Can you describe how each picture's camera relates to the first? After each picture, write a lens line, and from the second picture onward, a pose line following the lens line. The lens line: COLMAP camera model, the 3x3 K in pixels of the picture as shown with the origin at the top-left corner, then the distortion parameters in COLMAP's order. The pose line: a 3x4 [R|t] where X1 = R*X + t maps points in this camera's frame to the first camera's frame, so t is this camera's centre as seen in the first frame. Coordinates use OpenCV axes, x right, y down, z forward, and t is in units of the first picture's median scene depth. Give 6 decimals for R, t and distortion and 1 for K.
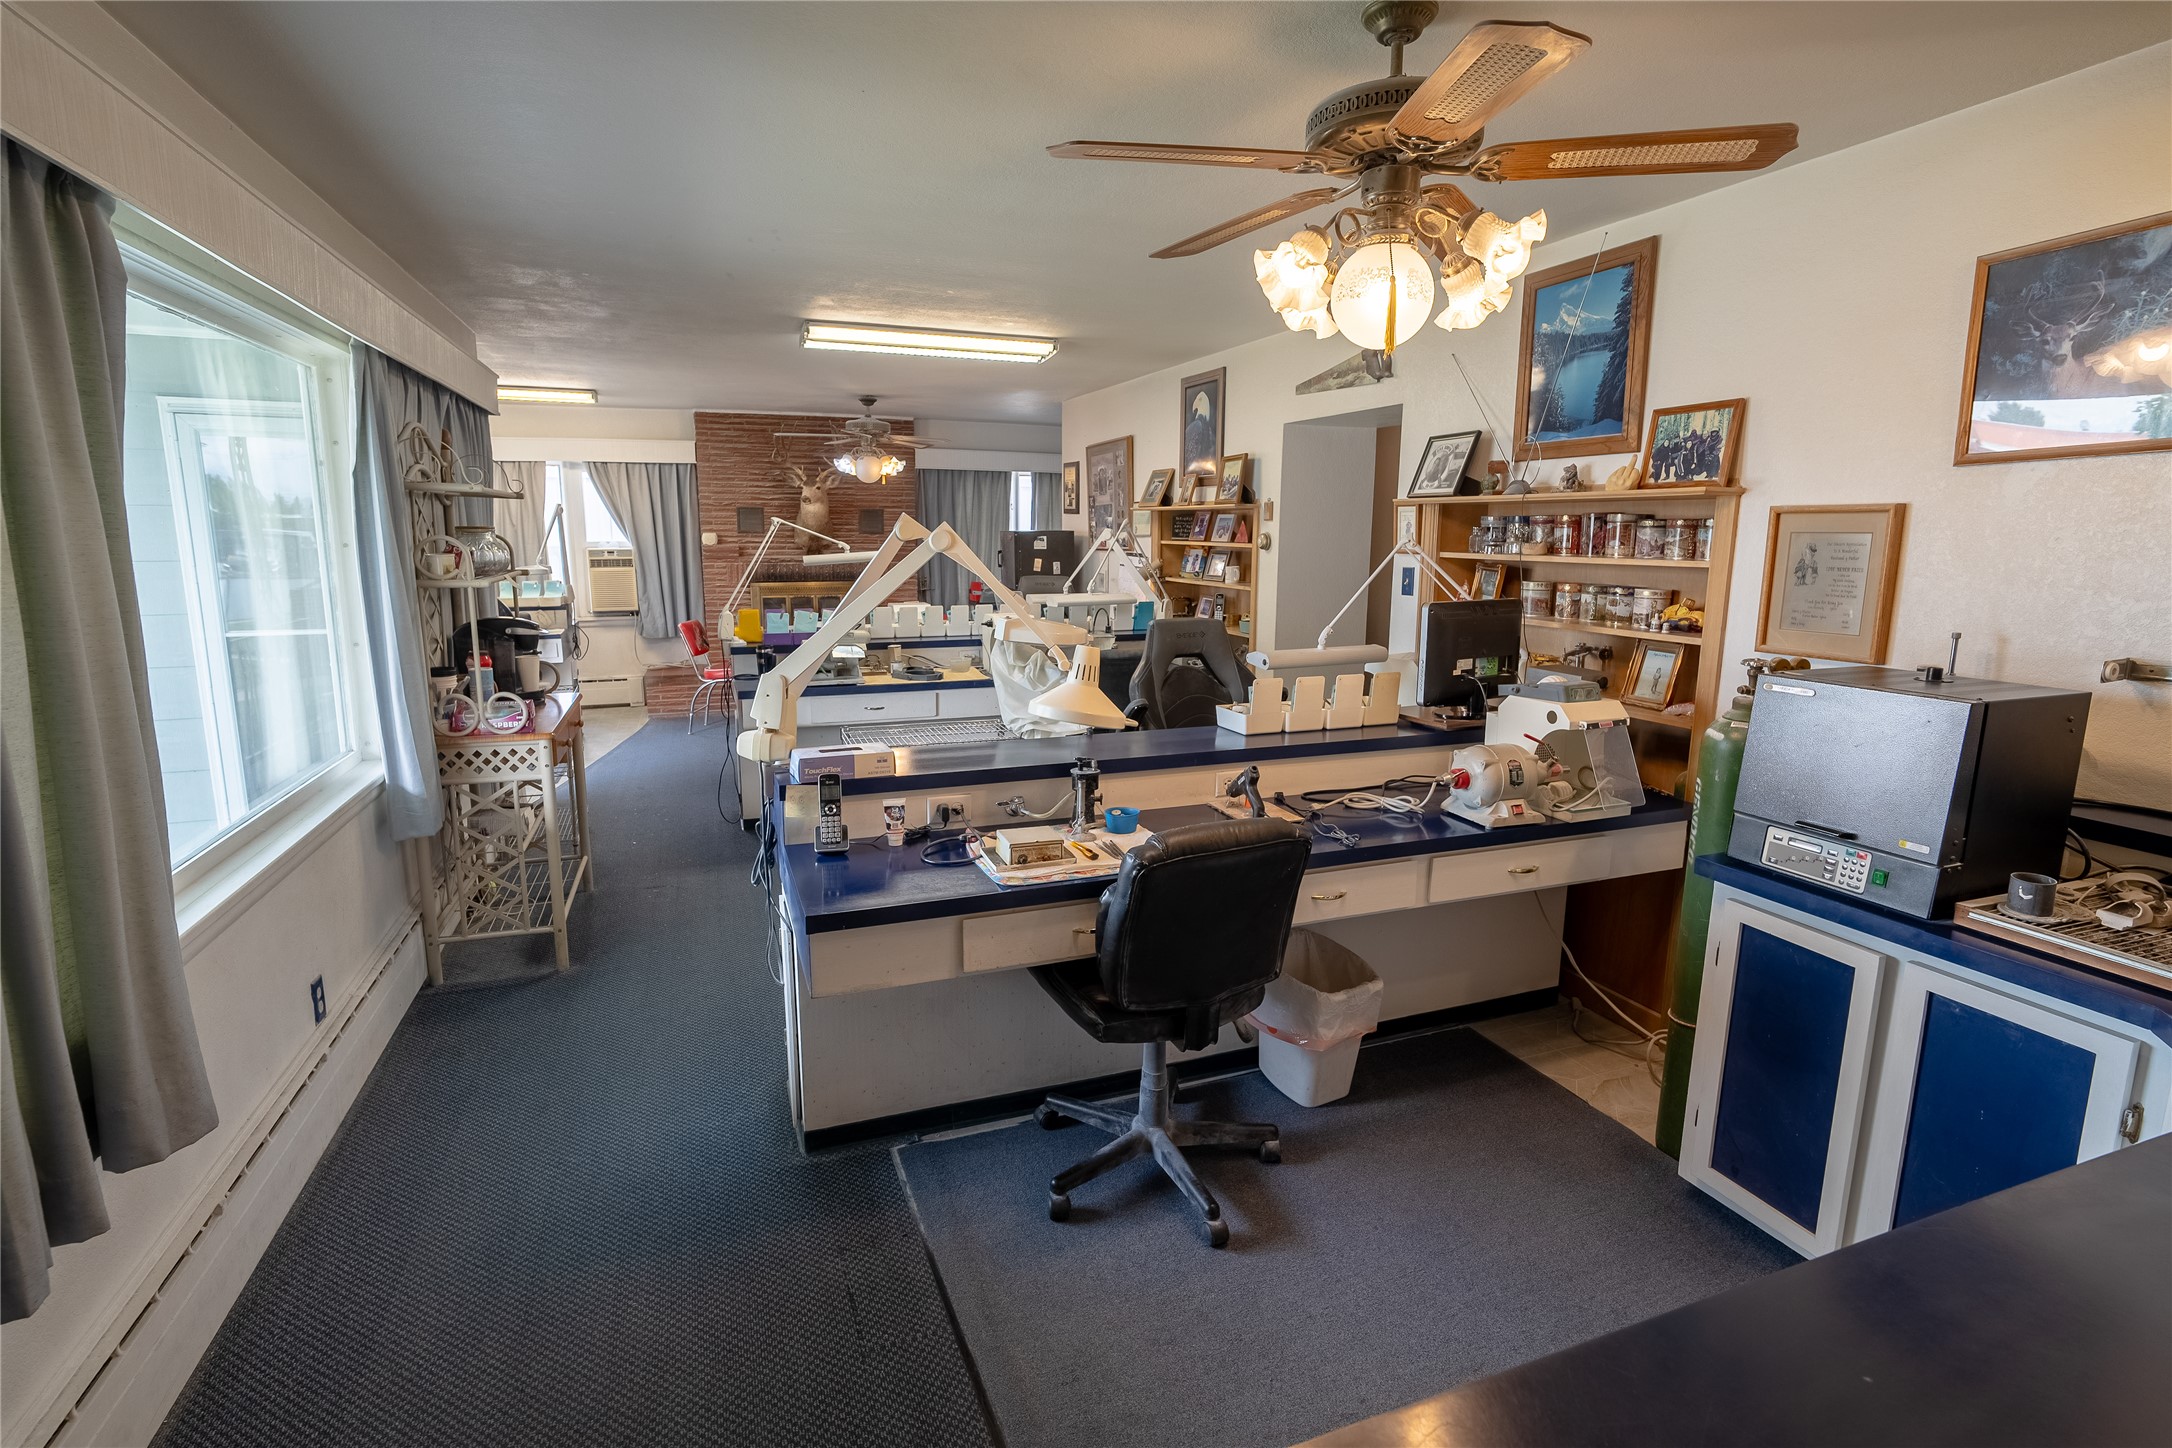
lens RADIAL K [[1033.6, 0, 1088.7], [0, 1033.6, 710.3], [0, 0, 1]] dist [-0.018526, 0.007247]
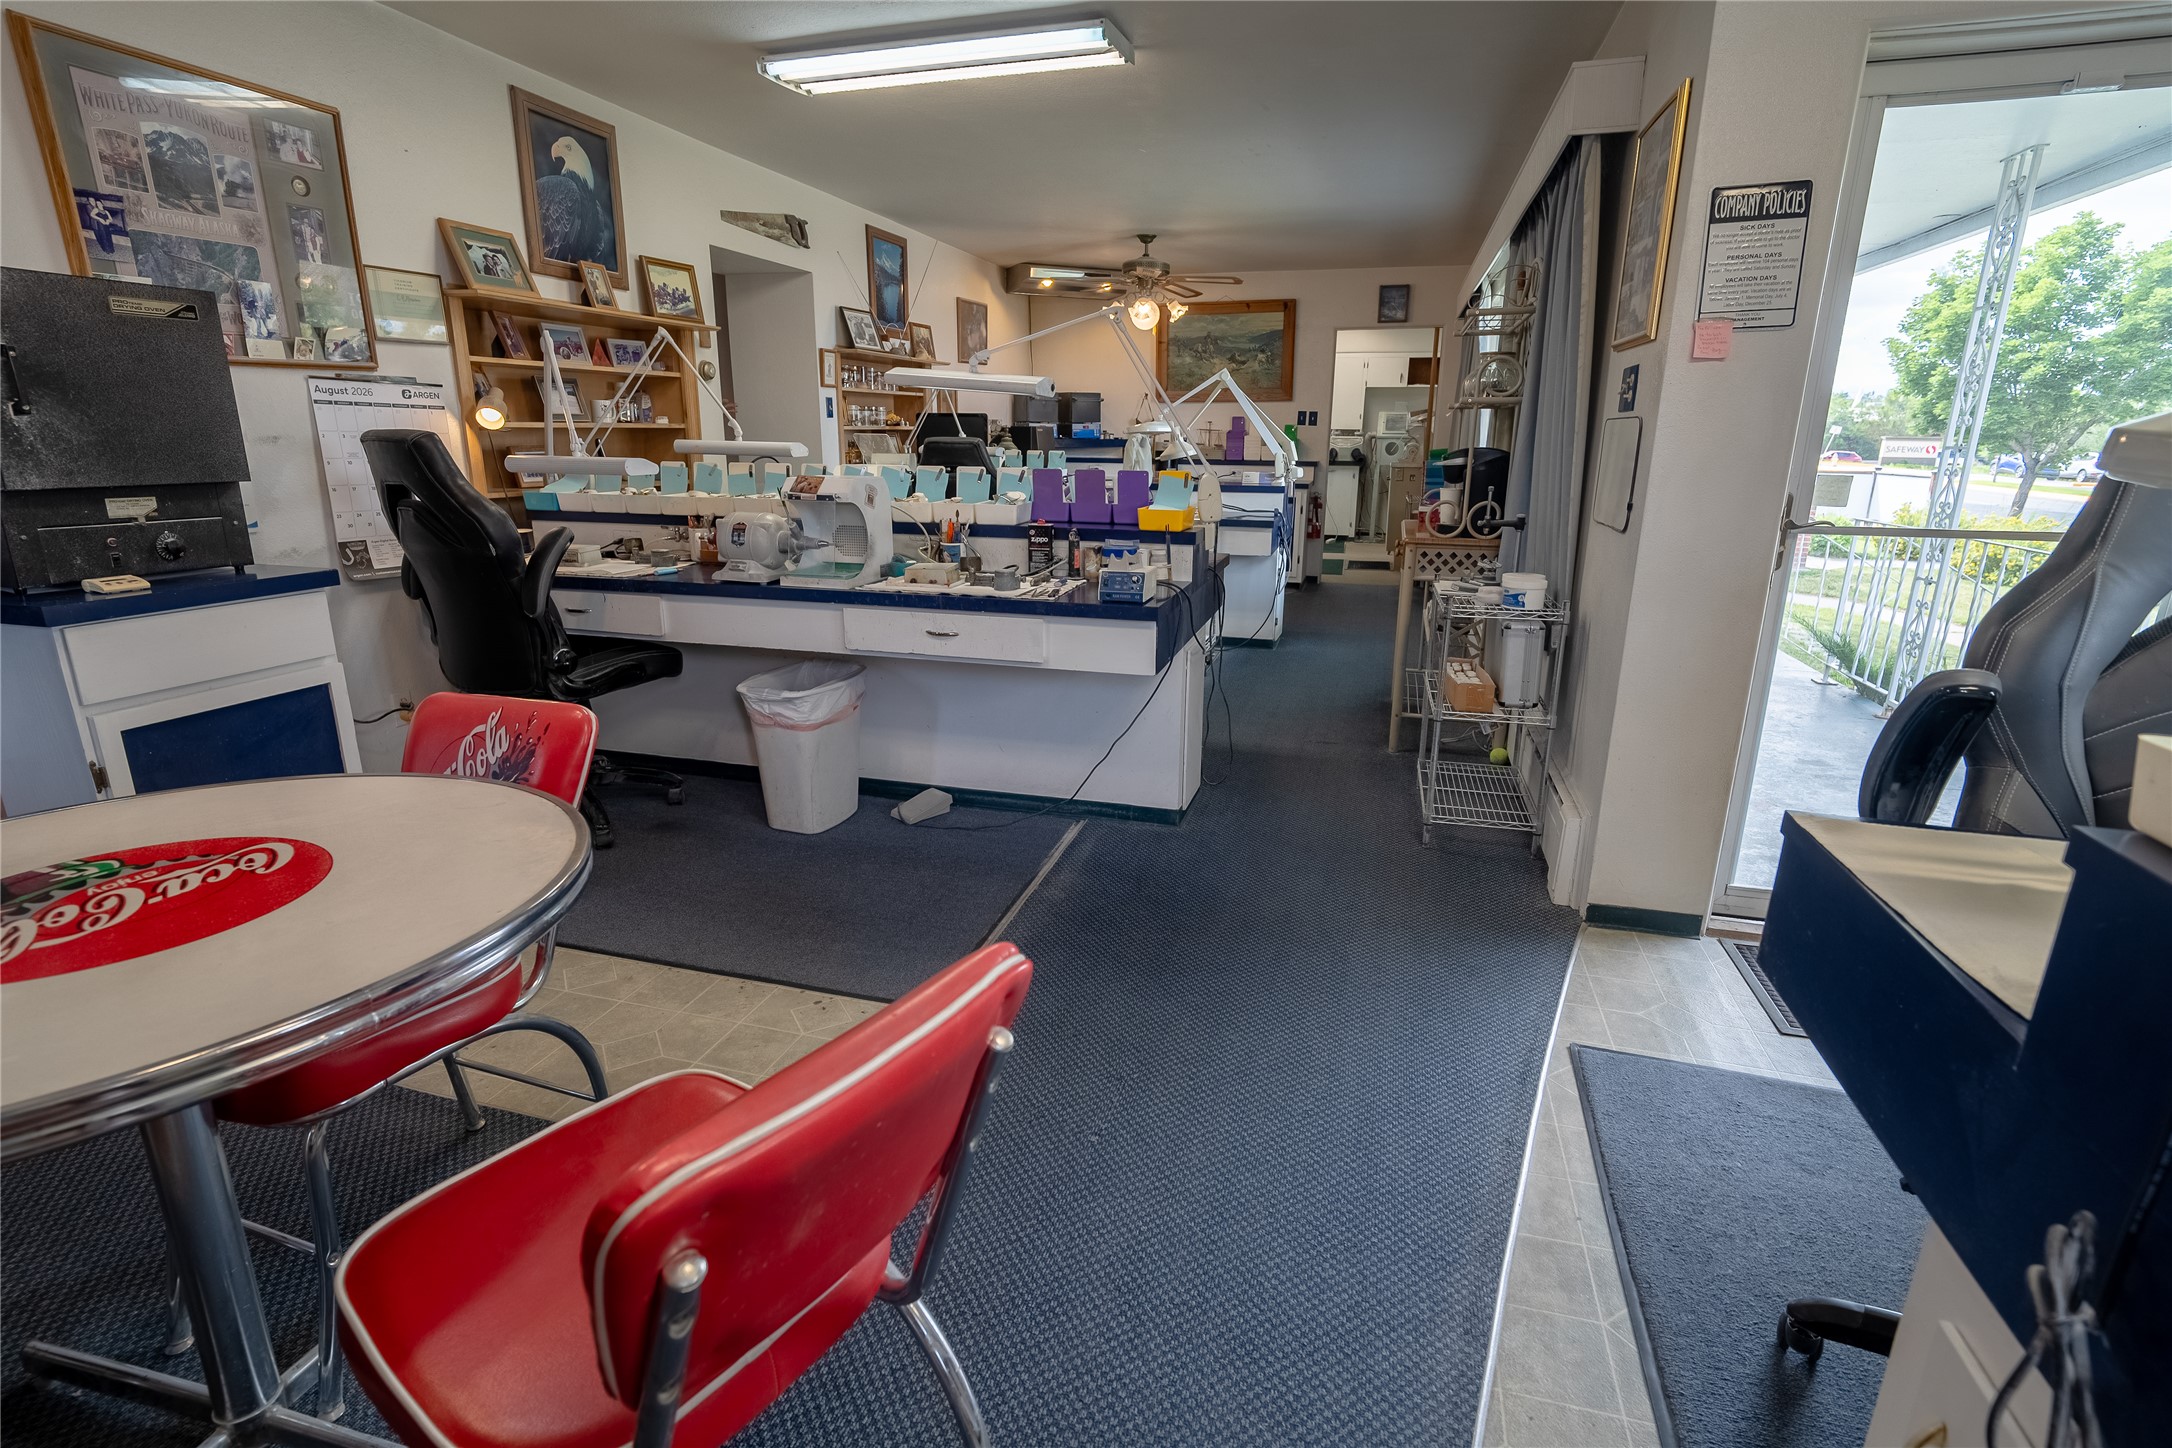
lens RADIAL K [[1033.6, 0, 1102.3], [0, 1033.6, 717.4], [0, 0, 1]] dist [-0.018526, 0.007247]
pose [[-0.811767, -0.171507, 0.558229, -0.792967], [0.086591, 0.909986, 0.405498, -0.259125], [-0.577527, 0.377507, -0.723845, 1.826119]]
